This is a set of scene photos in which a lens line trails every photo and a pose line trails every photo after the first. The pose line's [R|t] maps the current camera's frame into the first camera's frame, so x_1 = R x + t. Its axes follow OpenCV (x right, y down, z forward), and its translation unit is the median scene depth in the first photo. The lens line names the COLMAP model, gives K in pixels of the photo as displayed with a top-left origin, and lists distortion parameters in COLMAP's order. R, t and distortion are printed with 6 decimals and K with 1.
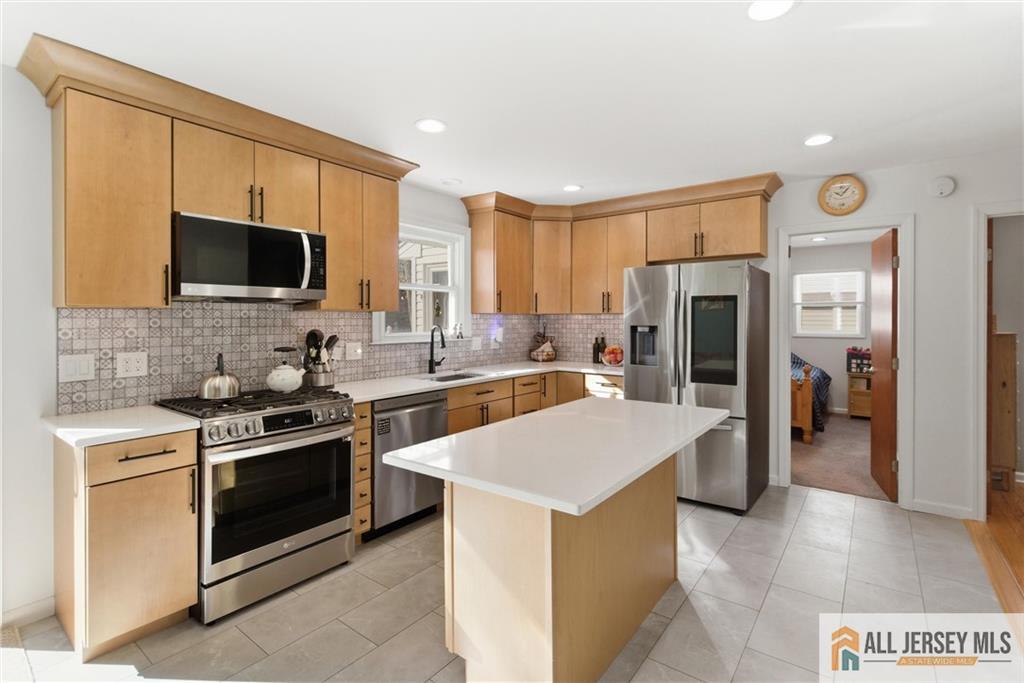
lens RADIAL K [[483.8, 0, 500.1], [0, 483.8, 322.4], [0, 0, 1]] dist [-0.002099, -0.002144]
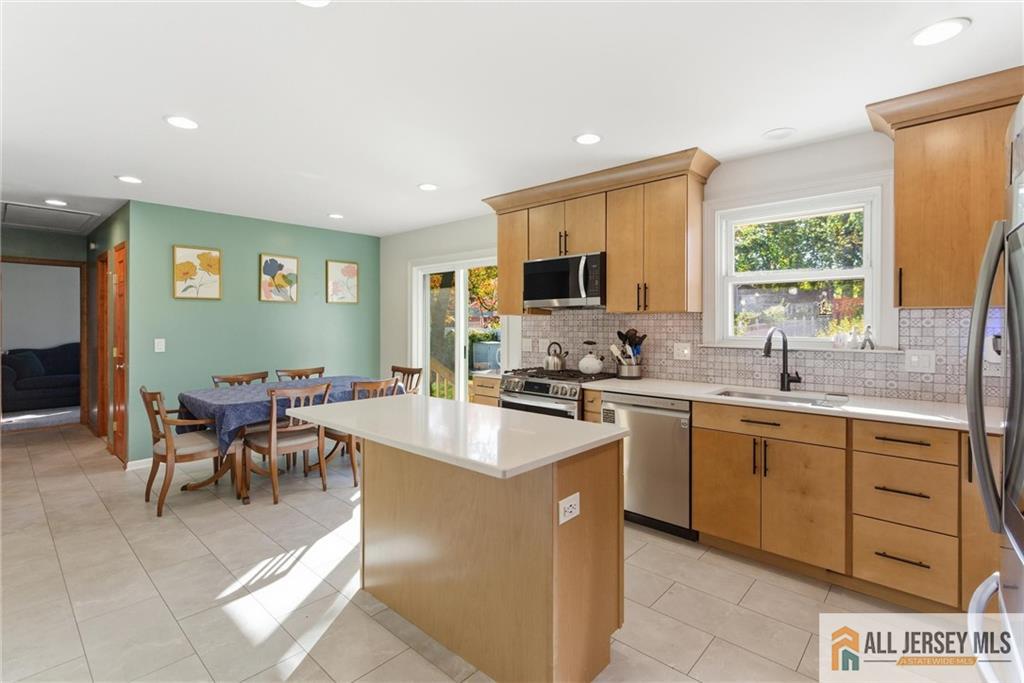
lens RADIAL K [[483.8, 0, 522.8], [0, 483.8, 323.1], [0, 0, 1]] dist [-0.002099, -0.002144]
pose [[-0.074212, 0.004030, -0.997234, 0.716430], [-0.001301, 0.999991, 0.004138, -0.003878], [0.997242, 0.001605, -0.074206, 0.716207]]
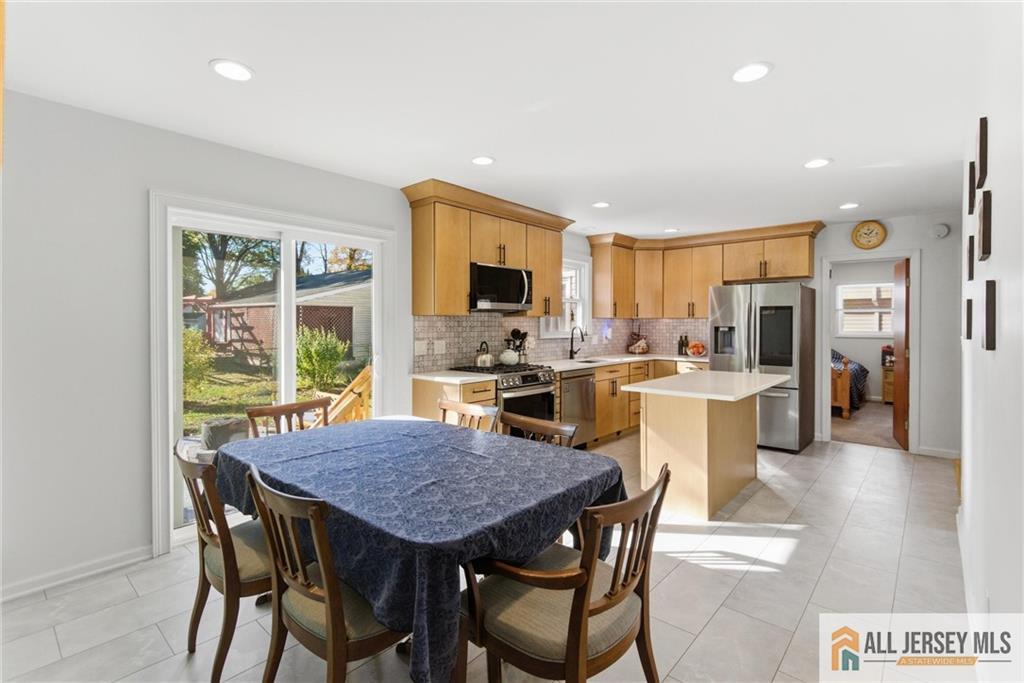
lens RADIAL K [[483.8, 0, 495.2], [0, 483.8, 327.8], [0, 0, 1]] dist [-0.002099, -0.002144]
pose [[0.997091, 0.001764, -0.076200, -0.287830], [-0.001566, 0.999995, 0.002656, 0.007677], [0.076205, -0.002529, 0.997089, -0.515422]]
